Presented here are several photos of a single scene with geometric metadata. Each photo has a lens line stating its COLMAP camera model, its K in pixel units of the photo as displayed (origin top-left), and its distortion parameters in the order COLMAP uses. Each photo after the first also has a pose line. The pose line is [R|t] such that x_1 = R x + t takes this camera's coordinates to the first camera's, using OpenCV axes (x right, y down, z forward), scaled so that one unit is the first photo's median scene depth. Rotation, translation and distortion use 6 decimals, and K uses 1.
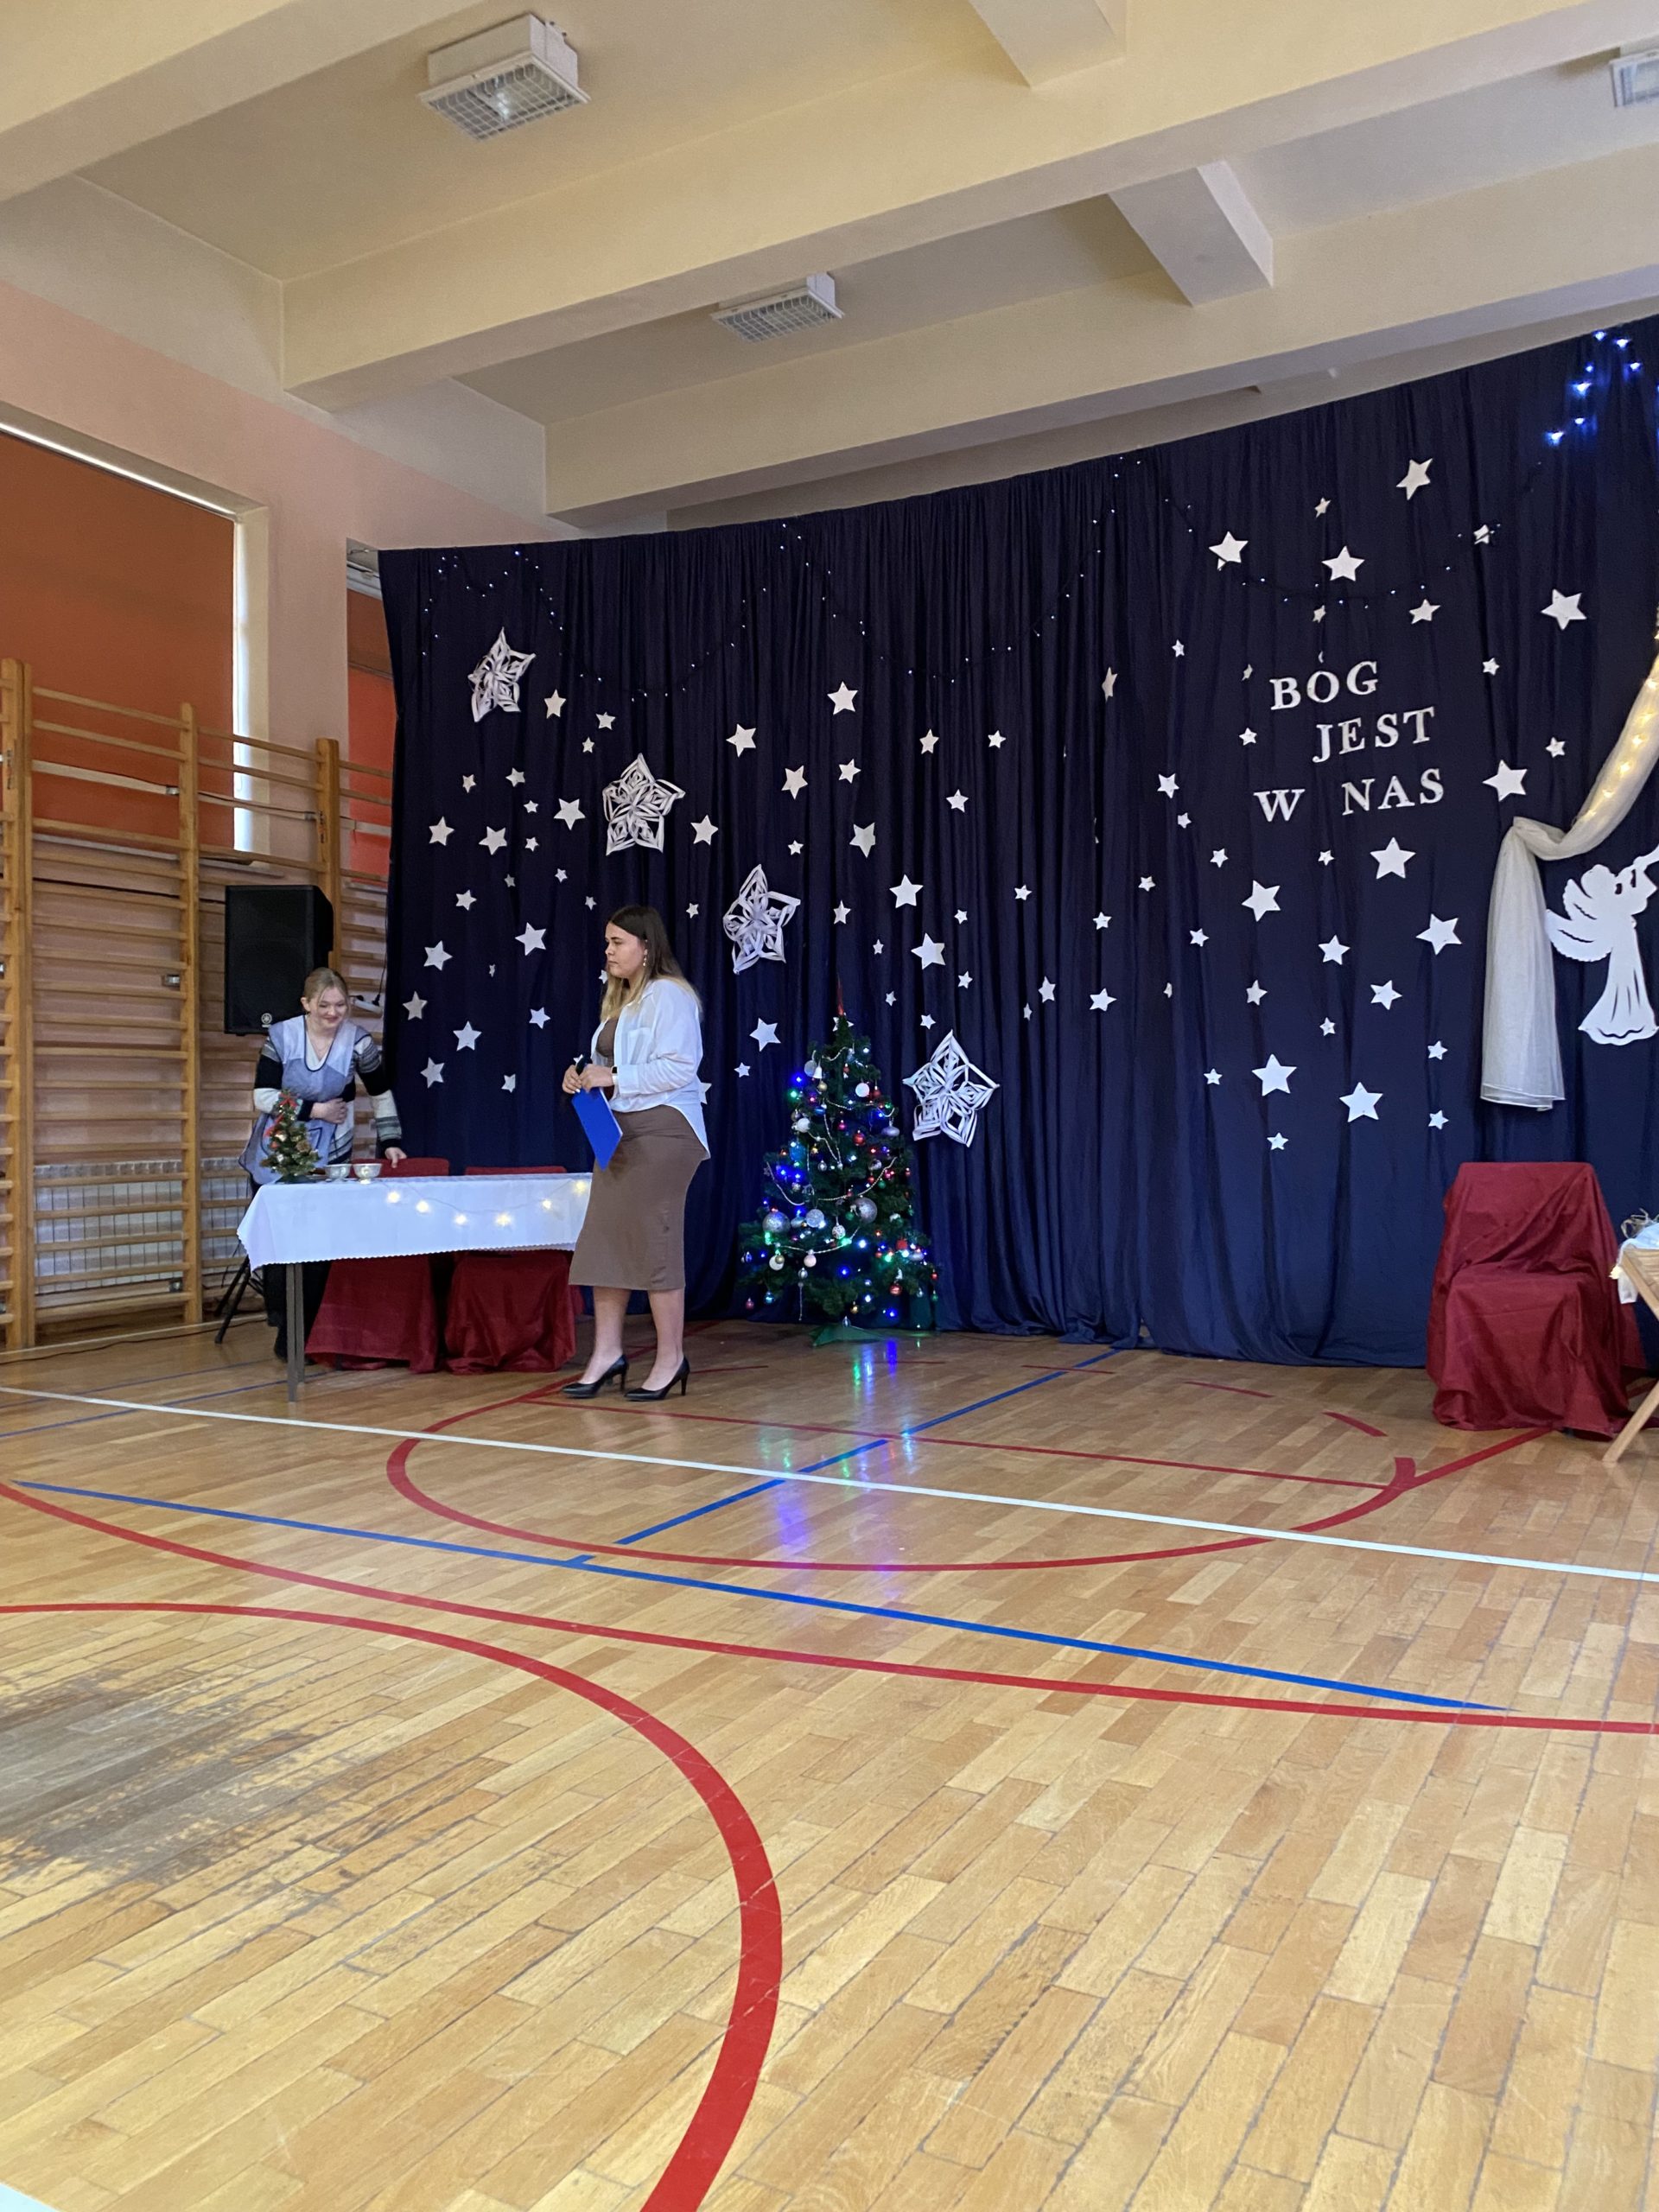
lens RADIAL K [[1633.3, 0, 821.5], [0, 1633.3, 1113.2], [0, 0, 1]] dist [0.005923, -0.001890]
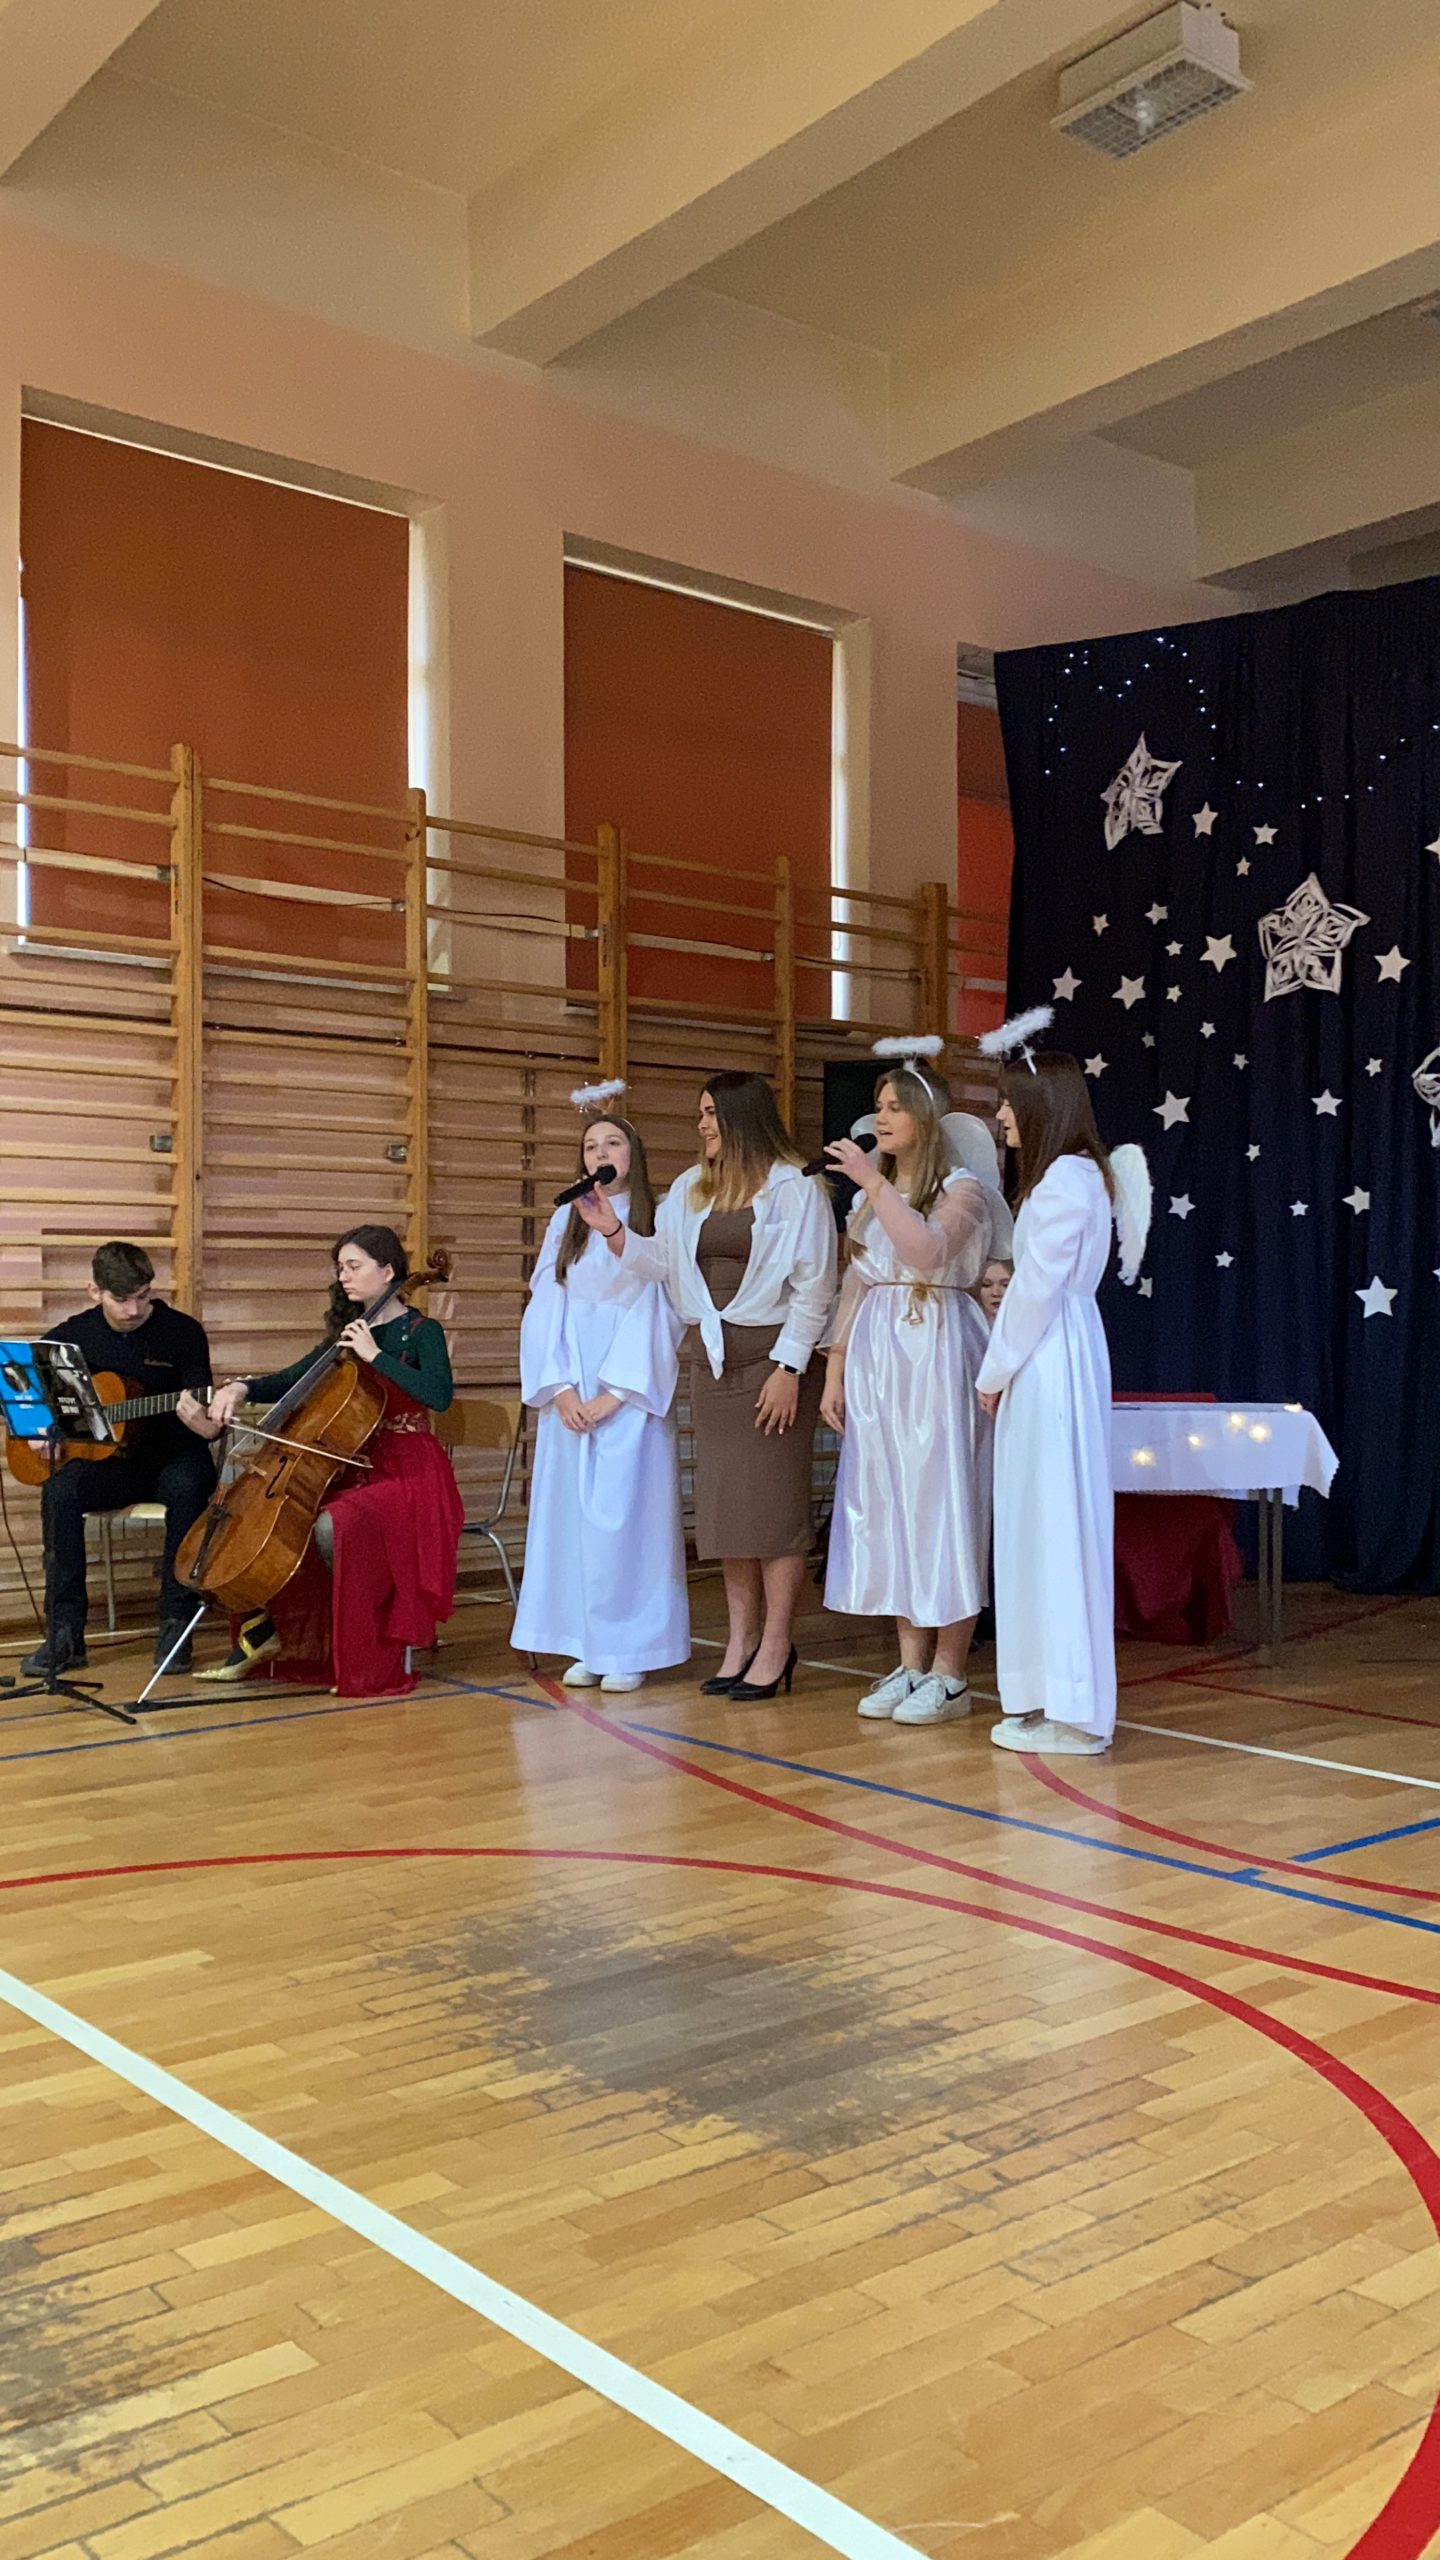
lens RADIAL K [[2085.8, 0, 738.6], [0, 2085.8, 1283.1], [0, 0, 1]] dist [0.020798, -0.050220]
pose [[0.930528, 0.002419, -0.366212, 0.002729], [-0.007093, 0.999910, -0.011418, -0.020636], [0.366151, 0.013222, 0.930461, -0.129516]]
